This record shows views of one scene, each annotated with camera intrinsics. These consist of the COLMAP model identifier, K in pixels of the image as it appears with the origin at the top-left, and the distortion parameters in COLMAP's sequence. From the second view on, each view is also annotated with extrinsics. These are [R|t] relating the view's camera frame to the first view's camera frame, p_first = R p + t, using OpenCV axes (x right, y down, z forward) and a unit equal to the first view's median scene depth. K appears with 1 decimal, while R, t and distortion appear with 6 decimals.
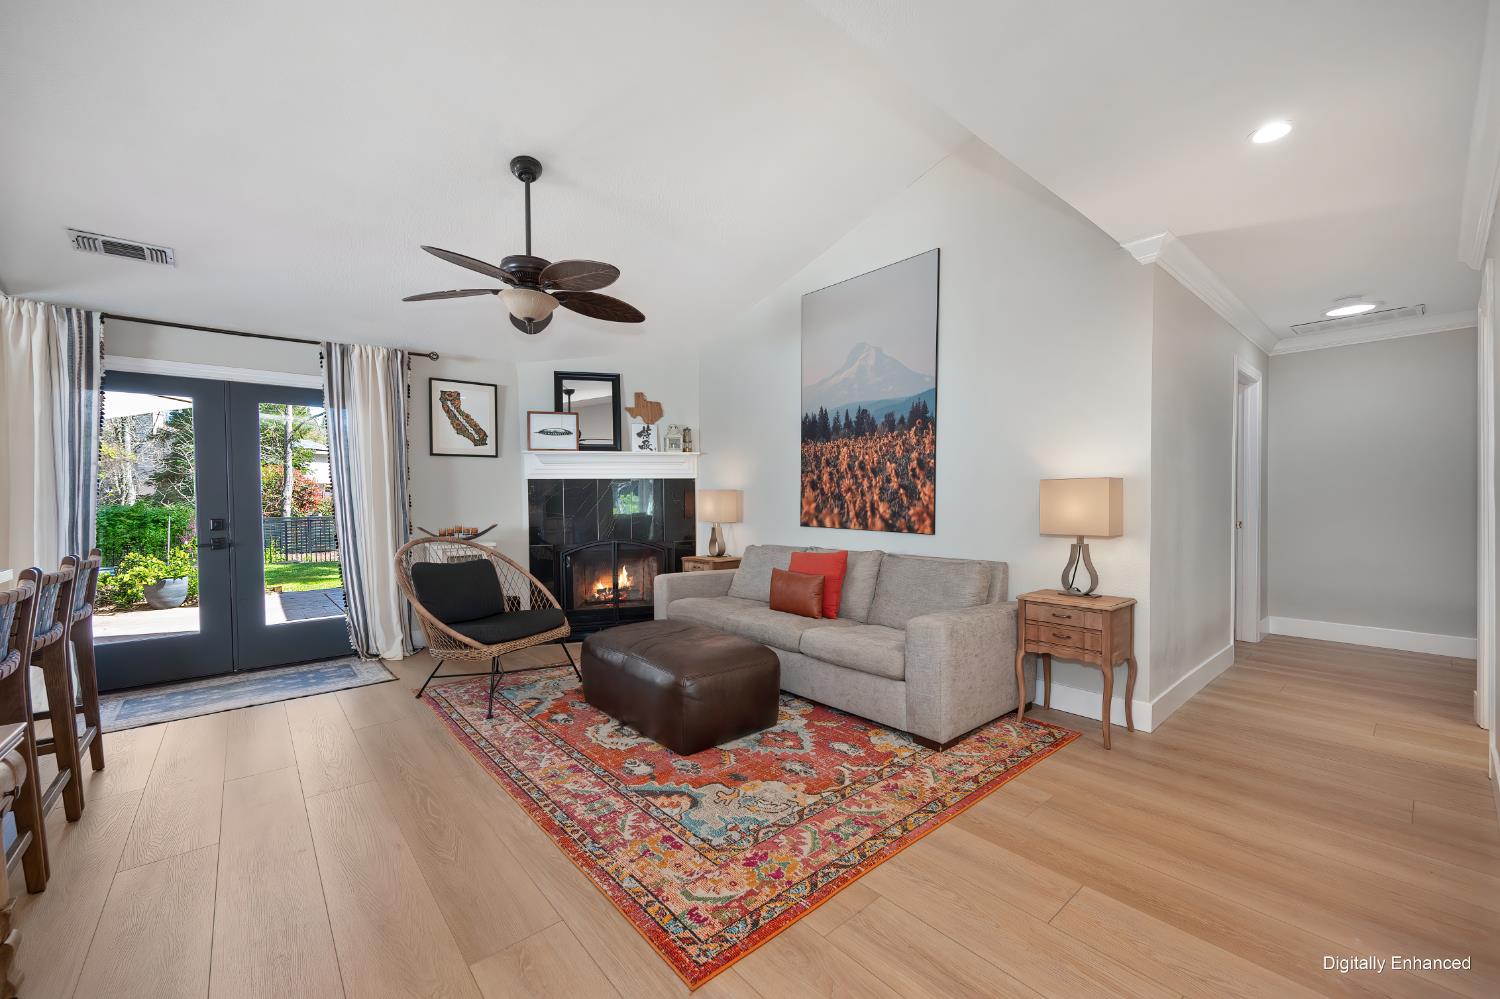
lens RADIAL K [[593.4, 0, 751.0], [0, 593.4, 510.5], [0, 0, 1]] dist [-0.001225, 0.000189]
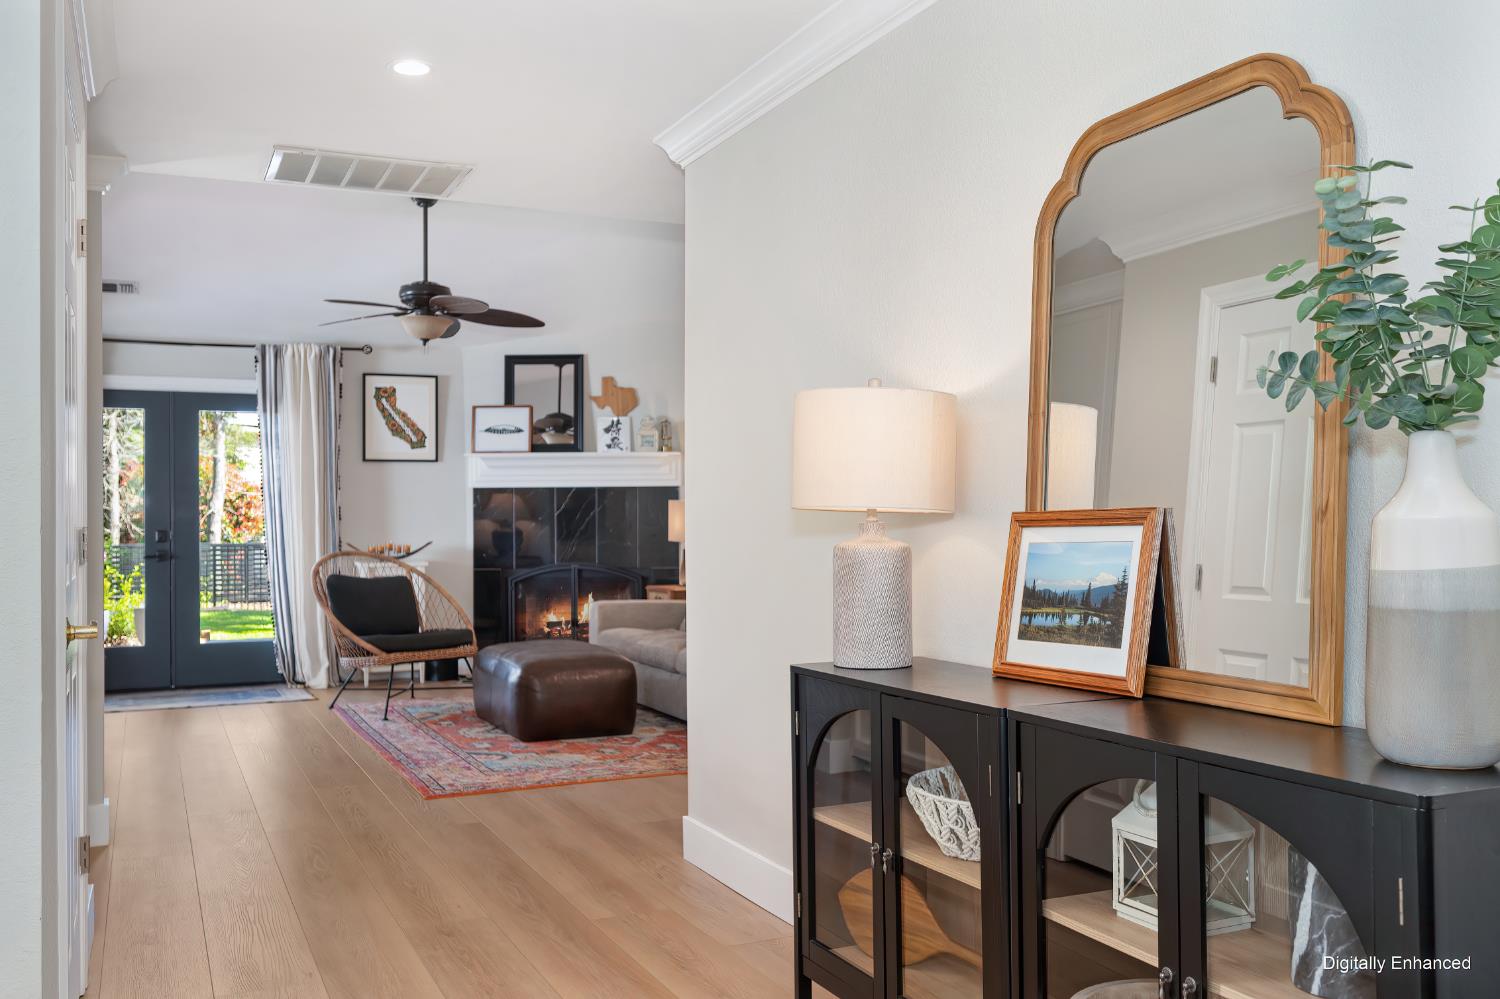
lens RADIAL K [[1264.1, 0, 750.0], [0, 1264.1, 499.5], [0, 0, 1]] dist [-0.000114, -0.004412]
pose [[0.965552, -0.000729, -0.260209, 0.496003], [-0.007685, 0.999480, -0.031314, 0.016963], [0.260097, 0.032235, 0.965044, -0.648722]]
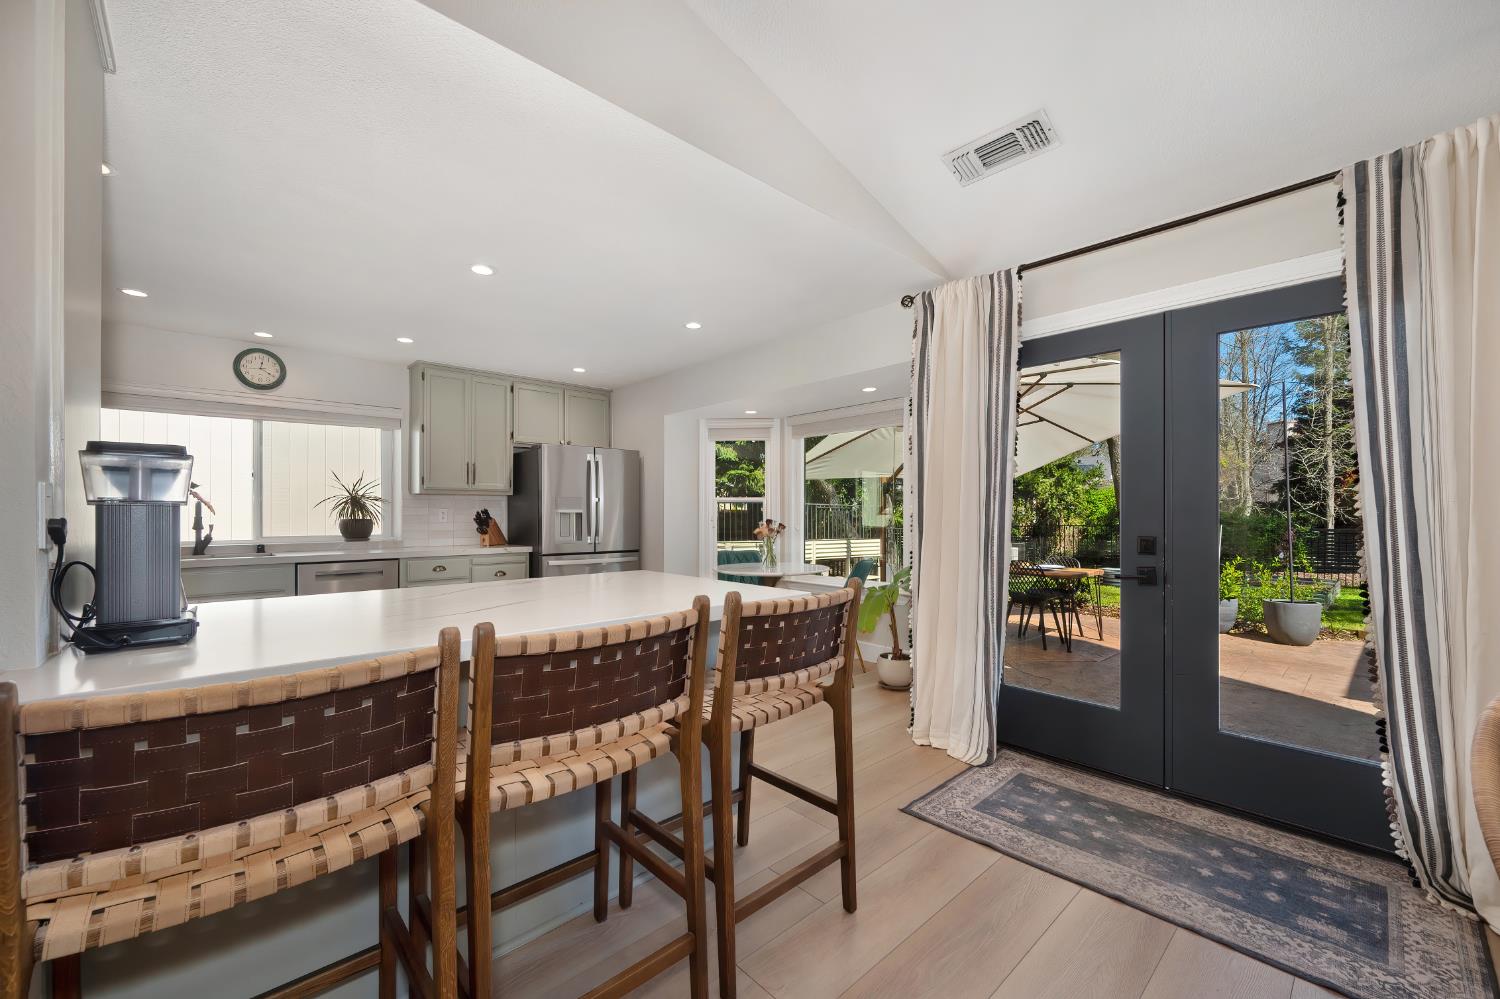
lens RADIAL K [[593.4, 0, 751.0], [0, 593.4, 510.5], [0, 0, 1]] dist [-0.001225, 0.000189]
pose [[0.041153, 0.010084, -0.999102, -0.239762], [-0.023044, 0.999693, 0.009141, -0.007465], [0.998887, 0.022648, 0.041373, 0.458111]]
